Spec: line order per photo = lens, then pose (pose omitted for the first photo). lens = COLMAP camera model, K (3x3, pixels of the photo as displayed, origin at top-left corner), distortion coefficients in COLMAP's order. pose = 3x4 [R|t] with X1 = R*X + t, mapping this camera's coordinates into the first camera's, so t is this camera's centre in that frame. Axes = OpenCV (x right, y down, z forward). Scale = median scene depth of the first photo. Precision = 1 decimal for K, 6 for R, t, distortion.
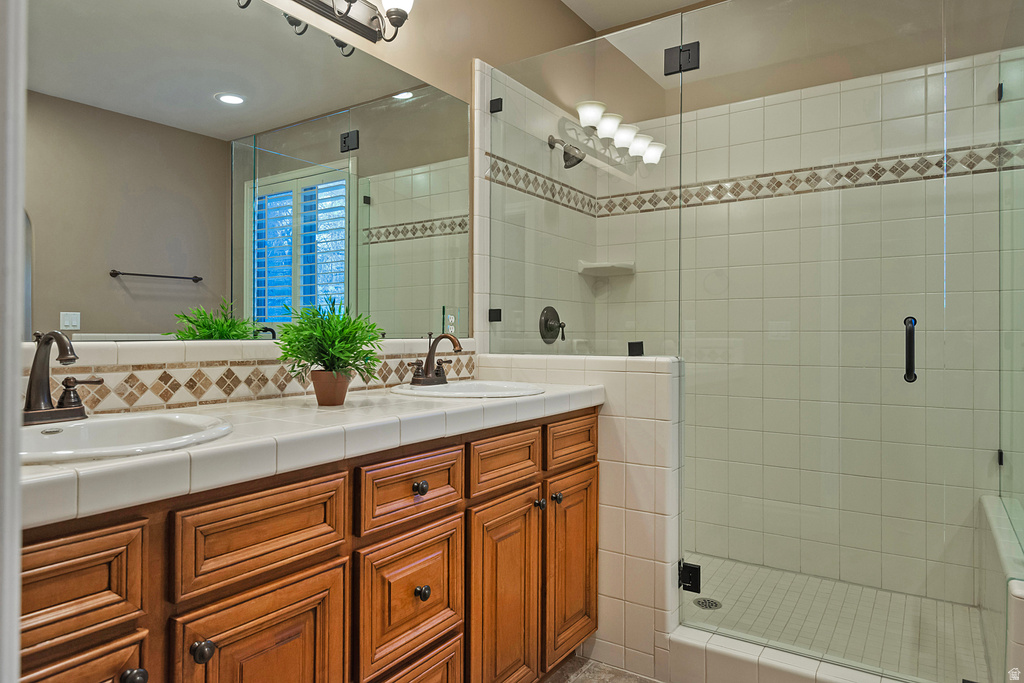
lens RADIAL K [[666.8, 0, 440.2], [0, 666.8, 339.6], [0, 0, 1]] dist [0.040143, -0.027929]
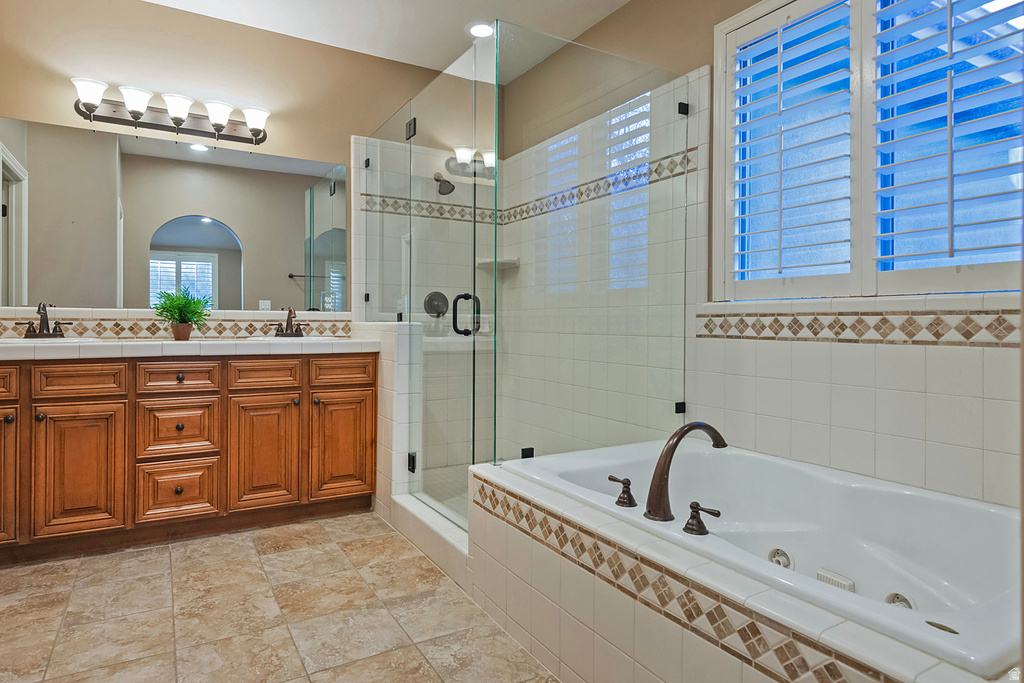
lens RADIAL K [[573.3, 0, 405.9], [0, 573.3, 335.2], [0, 0, 1]] dist [0.031704, -0.002007]
pose [[0.885895, 0.019198, -0.463488, 0.960605], [-0.012487, 0.999768, 0.017543, 0.032813], [0.463718, -0.009754, 0.885929, -0.181274]]
